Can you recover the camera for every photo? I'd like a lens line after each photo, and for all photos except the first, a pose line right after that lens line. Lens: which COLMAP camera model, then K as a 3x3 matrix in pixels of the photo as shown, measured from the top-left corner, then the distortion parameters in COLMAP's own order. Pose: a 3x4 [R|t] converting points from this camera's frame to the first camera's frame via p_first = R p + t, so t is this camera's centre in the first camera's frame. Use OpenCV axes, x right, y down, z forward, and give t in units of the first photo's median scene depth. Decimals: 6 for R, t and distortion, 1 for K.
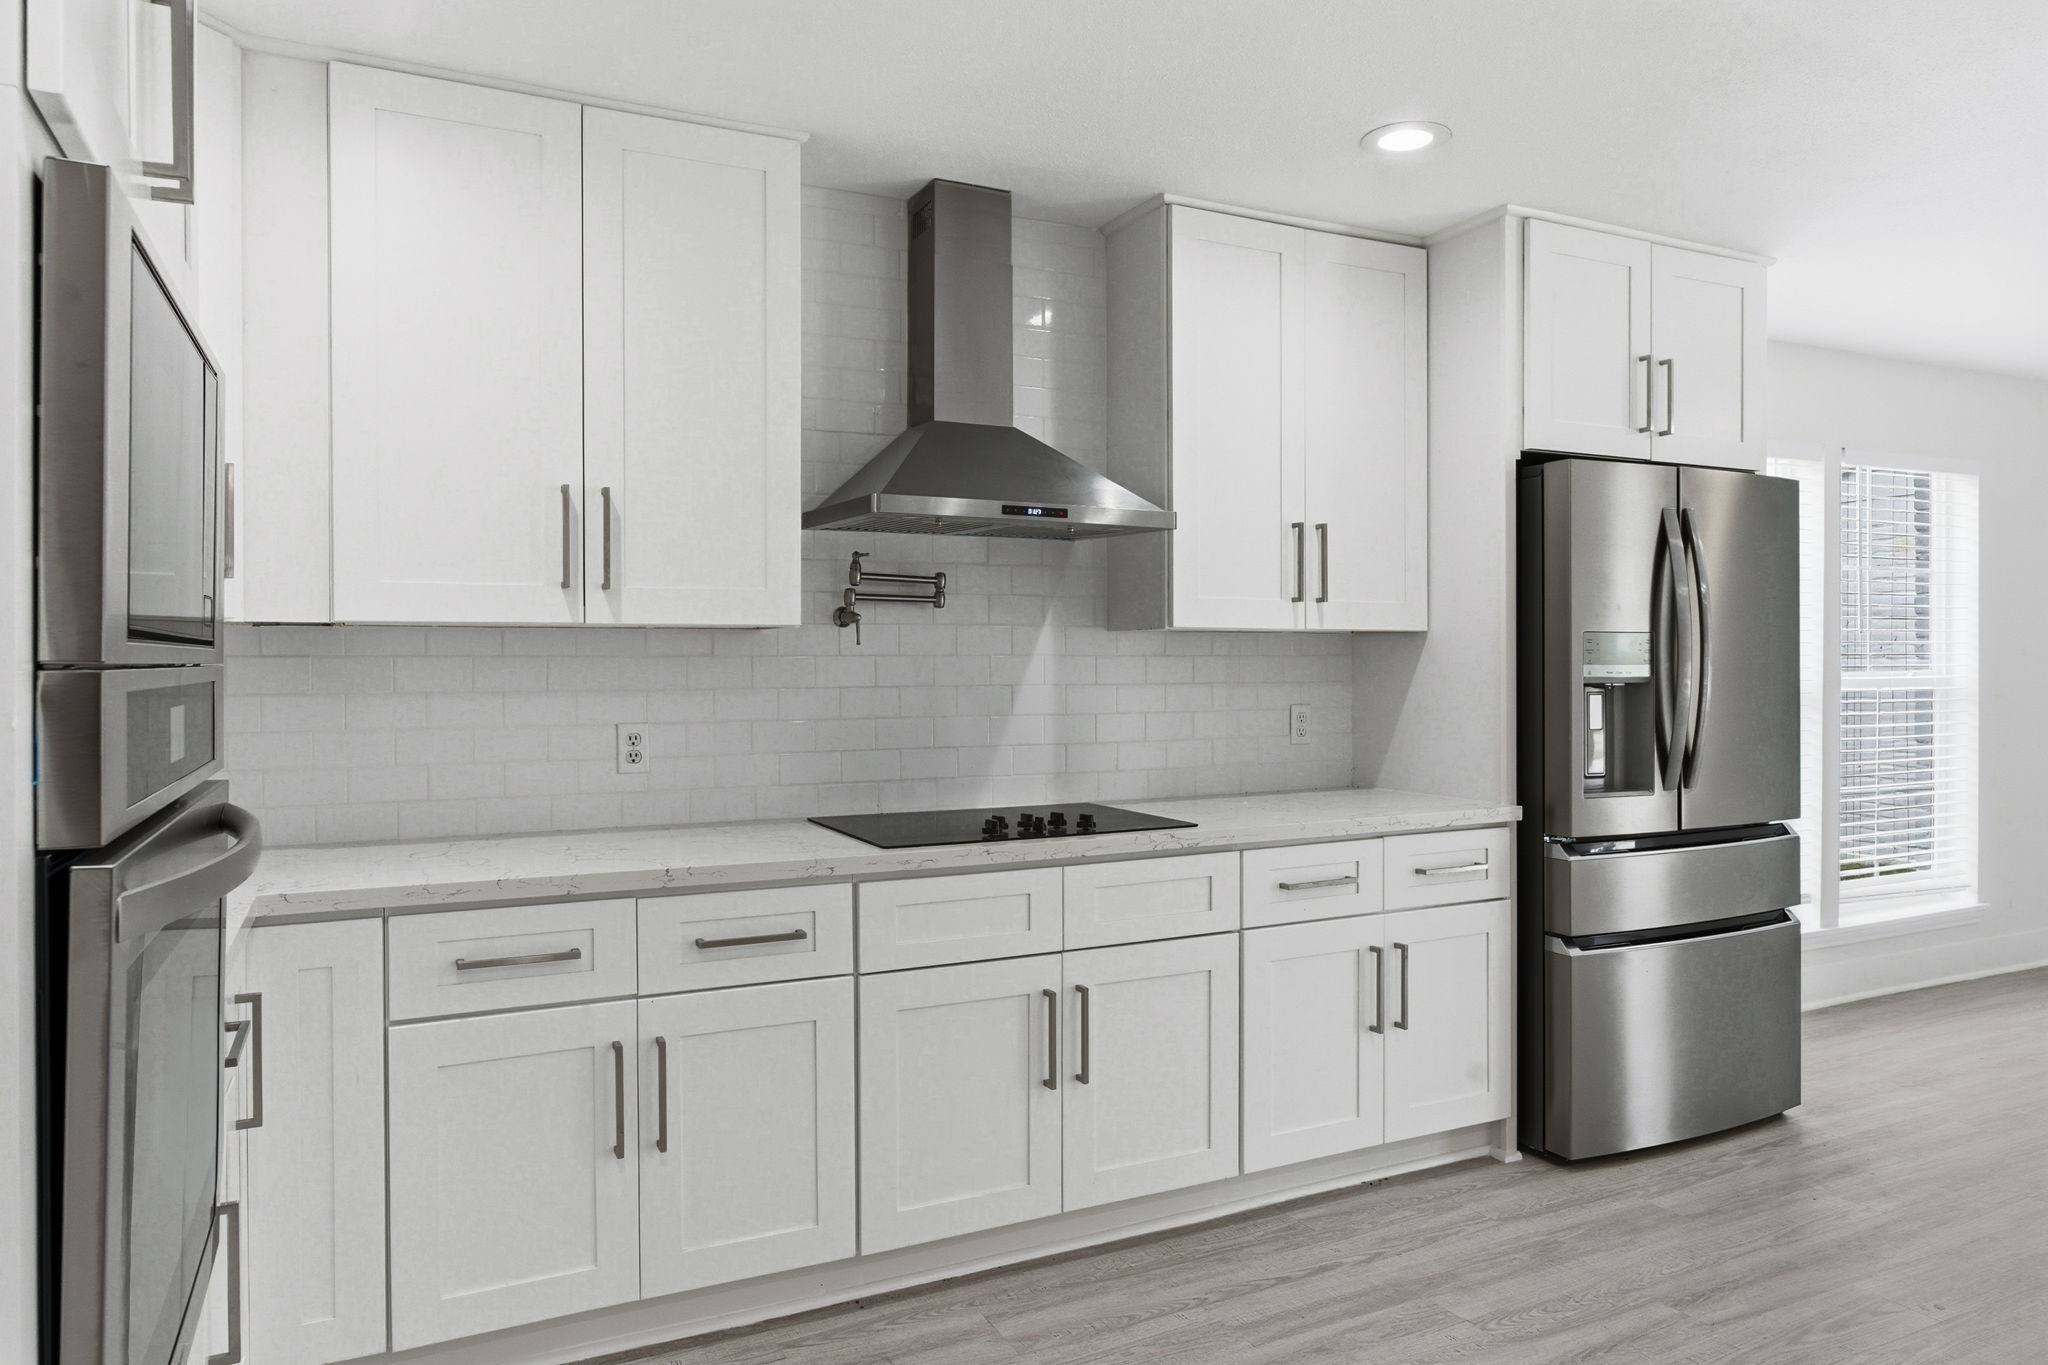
lens RADIAL K [[1321.0, 0, 1027.5], [0, 1321.0, 672.6], [0, 0, 1]] dist [-0.022903, 0.000274]
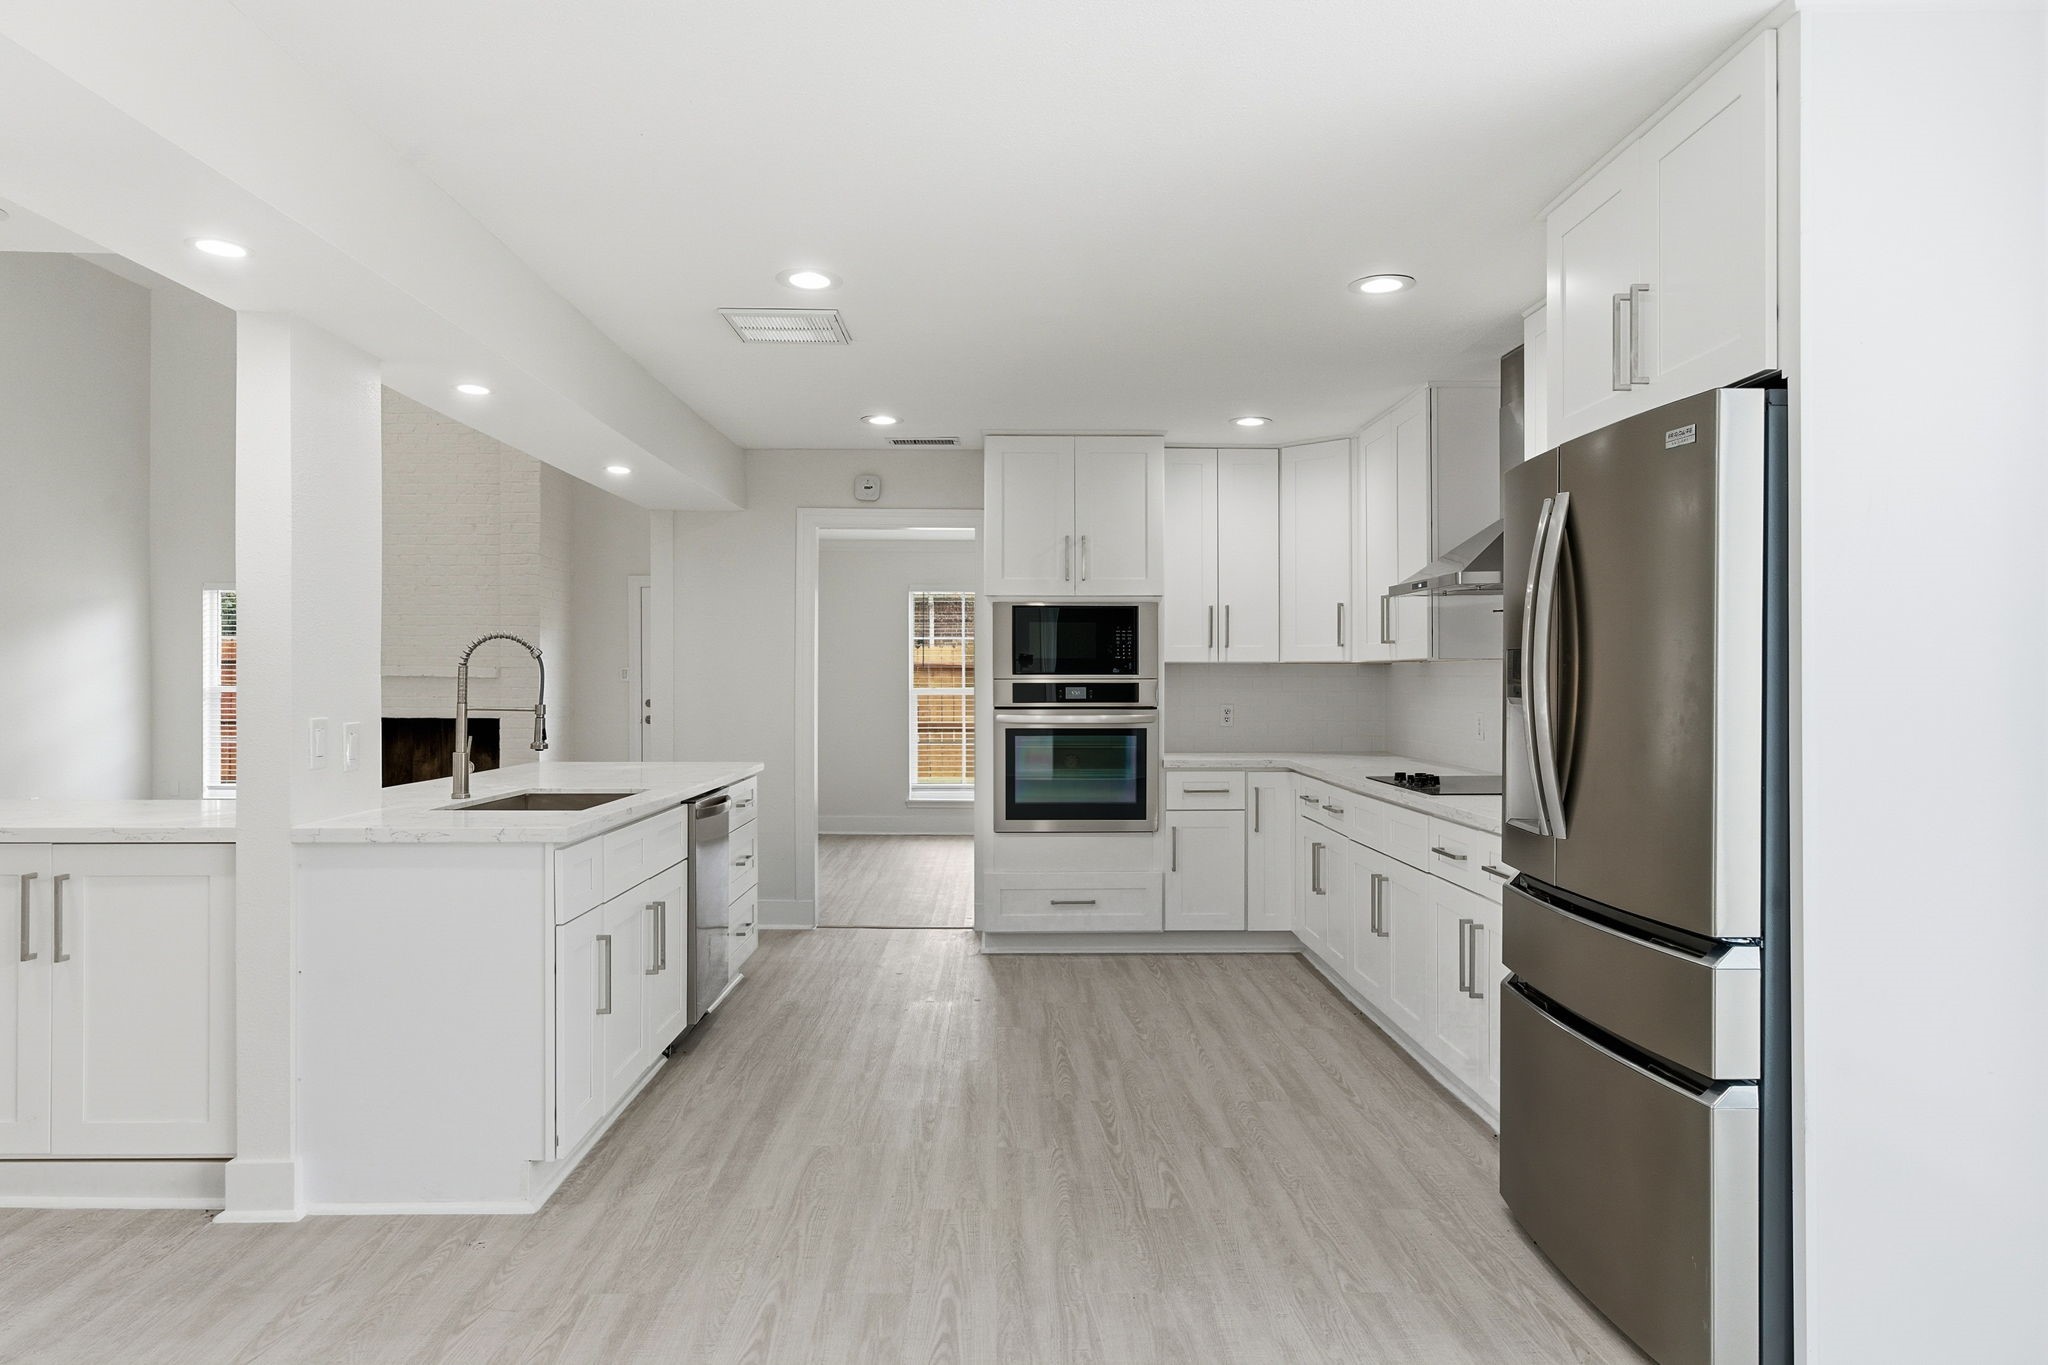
lens RADIAL K [[1282.7, 0, 1024.0], [0, 1282.7, 682.5], [0, 0, 1]] dist [0.000666, 0.002914]
pose [[-0.417857, 0.006290, -0.908491, 1.623134], [-0.006243, 0.999933, 0.009794, -0.017551], [0.908491, 0.009765, -0.417790, 1.219208]]
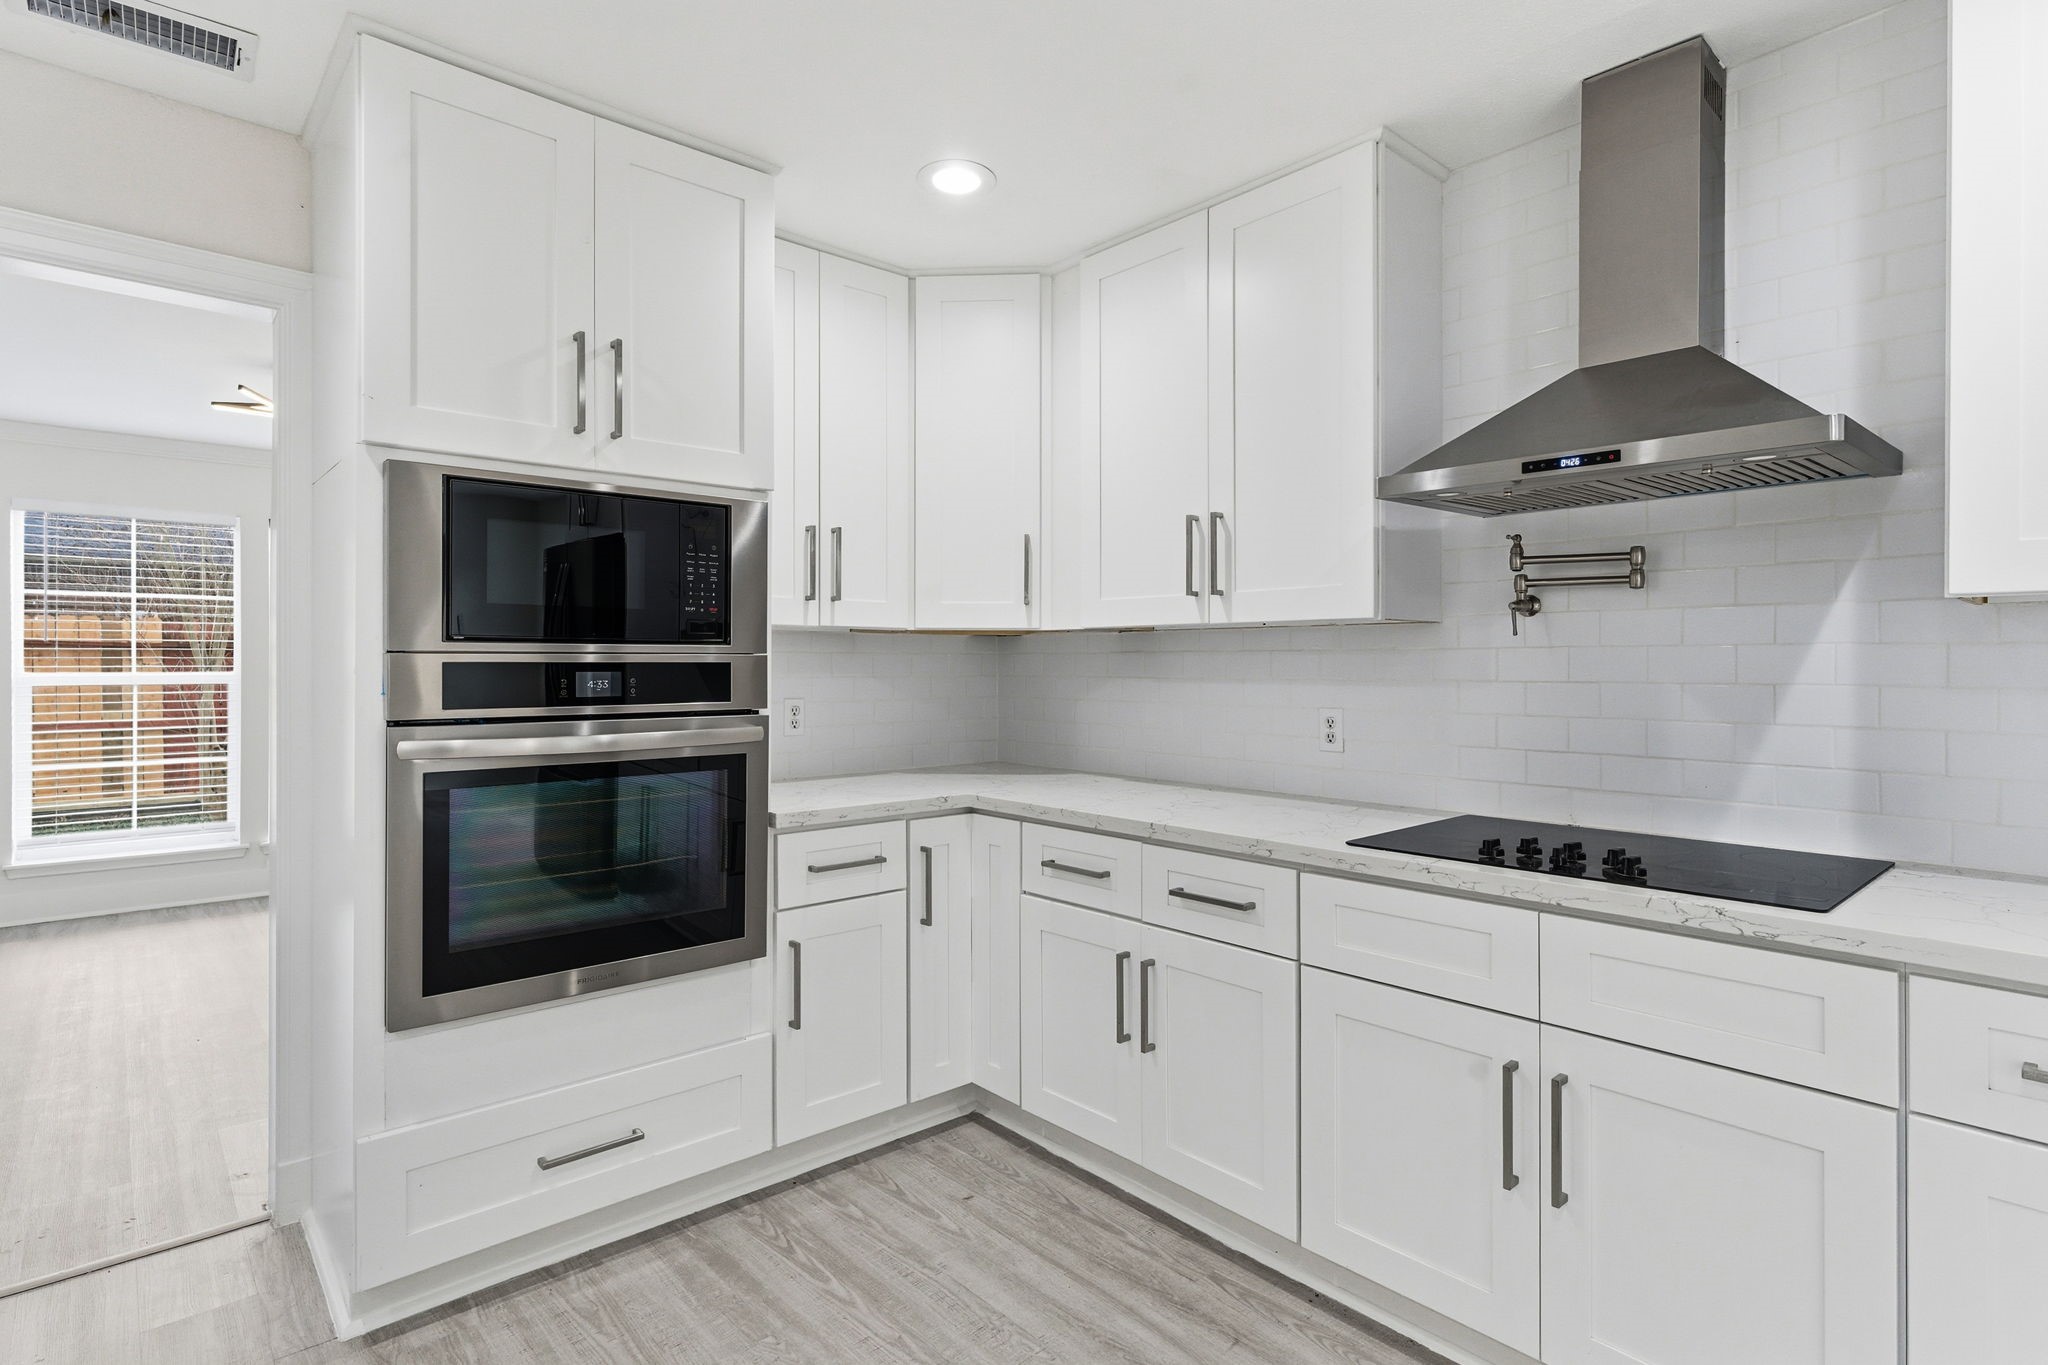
lens RADIAL K [[1032.4, 0, 1024.0], [0, 1032.4, 666.3], [0, 0, 1]] dist [0.002395, 0.000460]
pose [[0.270110, 0.006102, -0.962810, 0.522747], [-0.007795, 0.999961, 0.004150, 0.000209], [0.962798, 0.006385, 0.270147, 0.529306]]
